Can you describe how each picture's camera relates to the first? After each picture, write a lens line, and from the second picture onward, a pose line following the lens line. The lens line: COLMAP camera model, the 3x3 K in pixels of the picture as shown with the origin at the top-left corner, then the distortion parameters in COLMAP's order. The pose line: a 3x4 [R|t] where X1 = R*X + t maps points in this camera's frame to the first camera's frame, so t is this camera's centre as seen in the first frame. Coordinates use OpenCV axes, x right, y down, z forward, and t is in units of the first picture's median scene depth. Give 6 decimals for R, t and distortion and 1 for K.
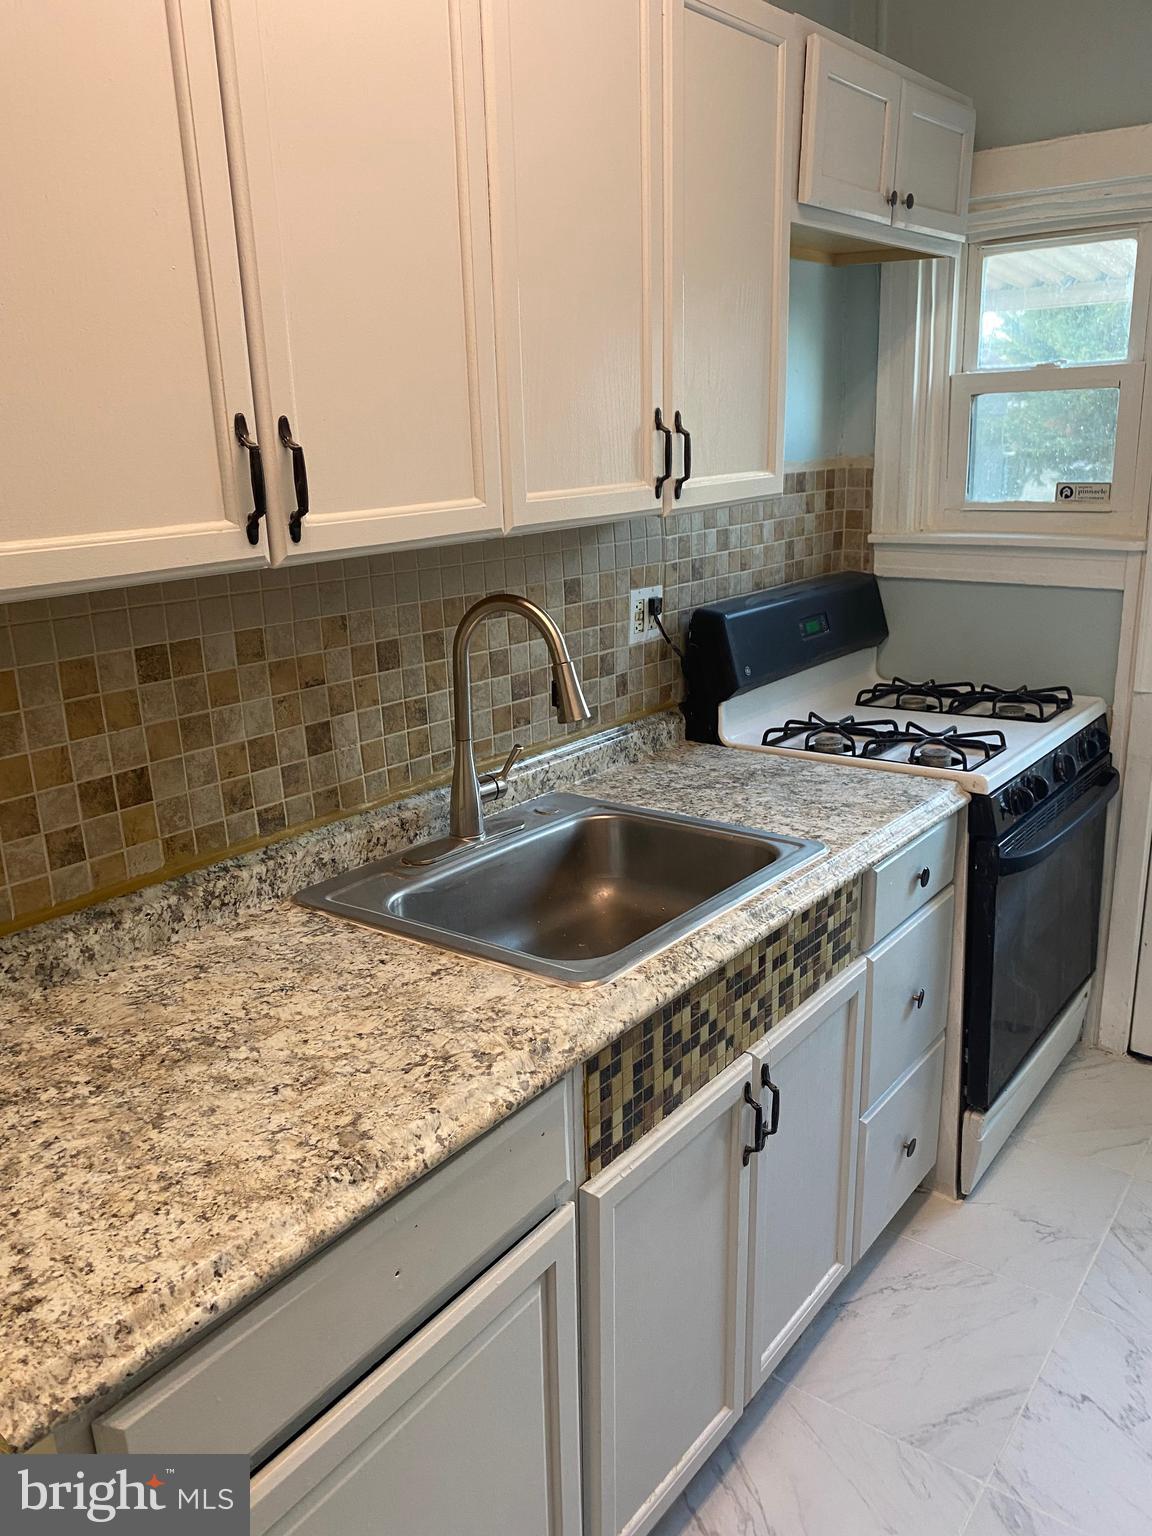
lens RADIAL K [[1161.9, 0, 564.4], [0, 1161.9, 763.9], [0, 0, 1]] dist [-0.001757, -0.021207]
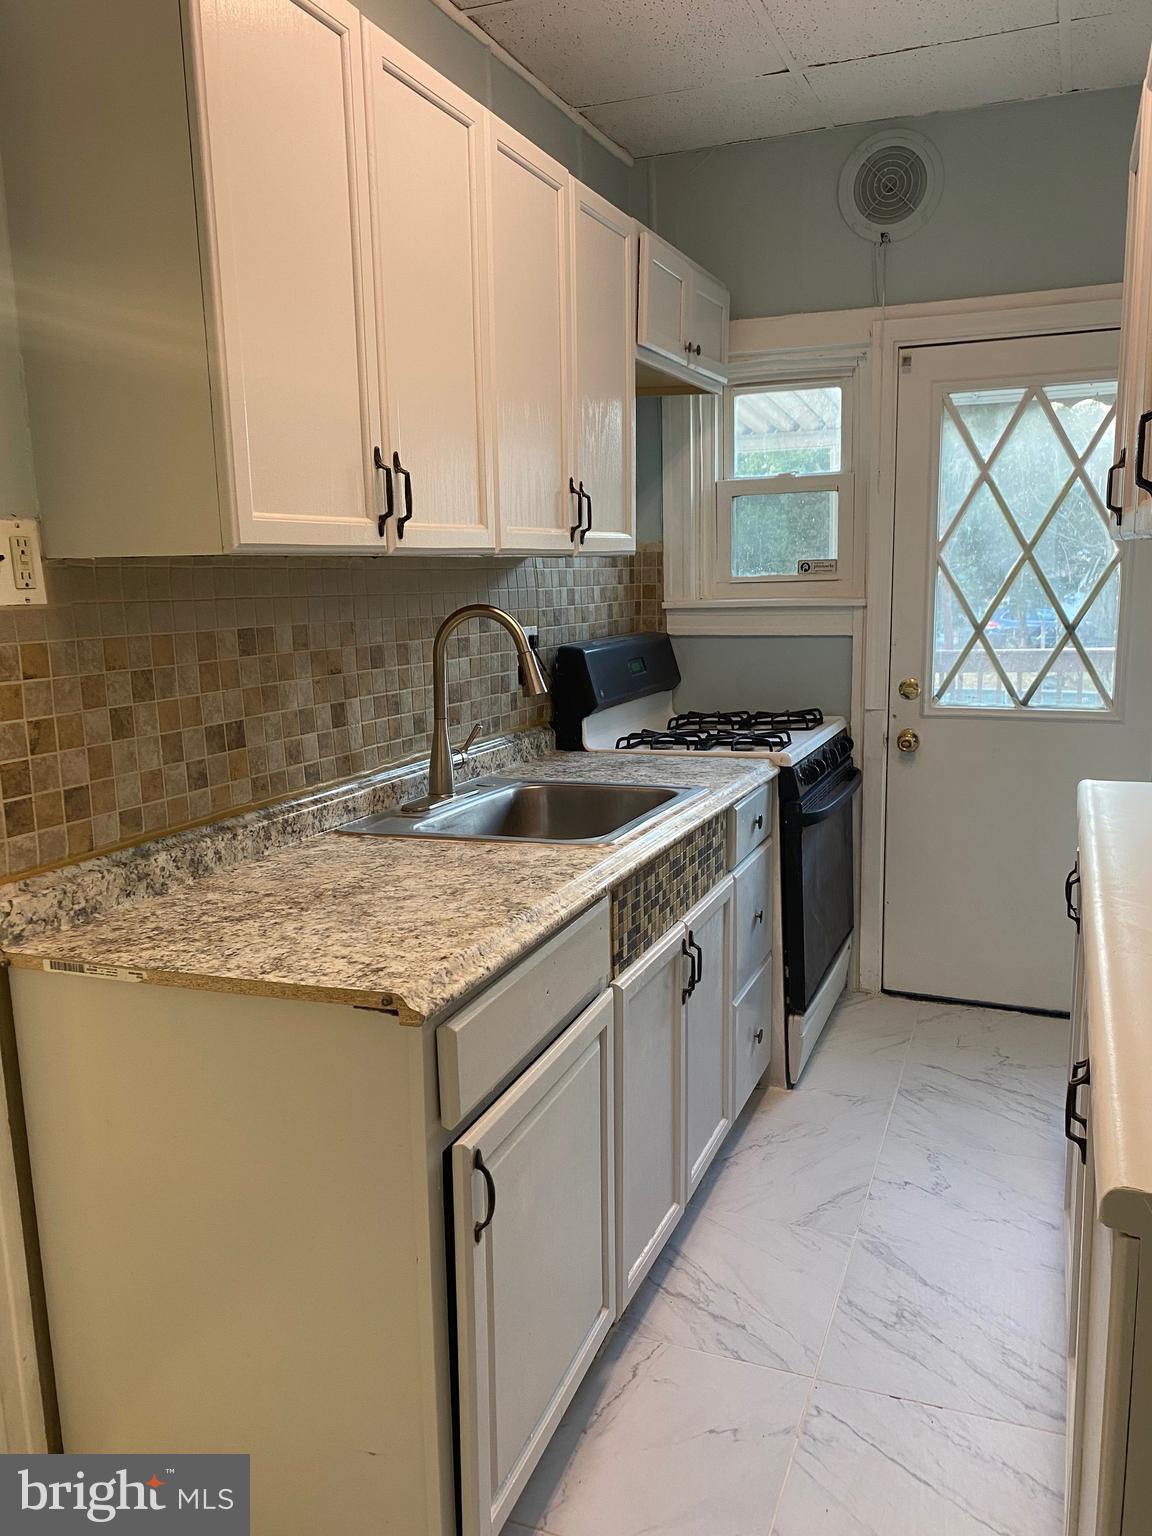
lens RADIAL K [[1161.9, 0, 585.2], [0, 1161.9, 772.6], [0, 0, 1]] dist [-0.001757, -0.021207]
pose [[0.959469, -0.036773, 0.279406, -0.294122], [0.067336, 0.992647, -0.100587, 0.179264], [-0.273653, 0.115324, 0.954890, -0.283597]]
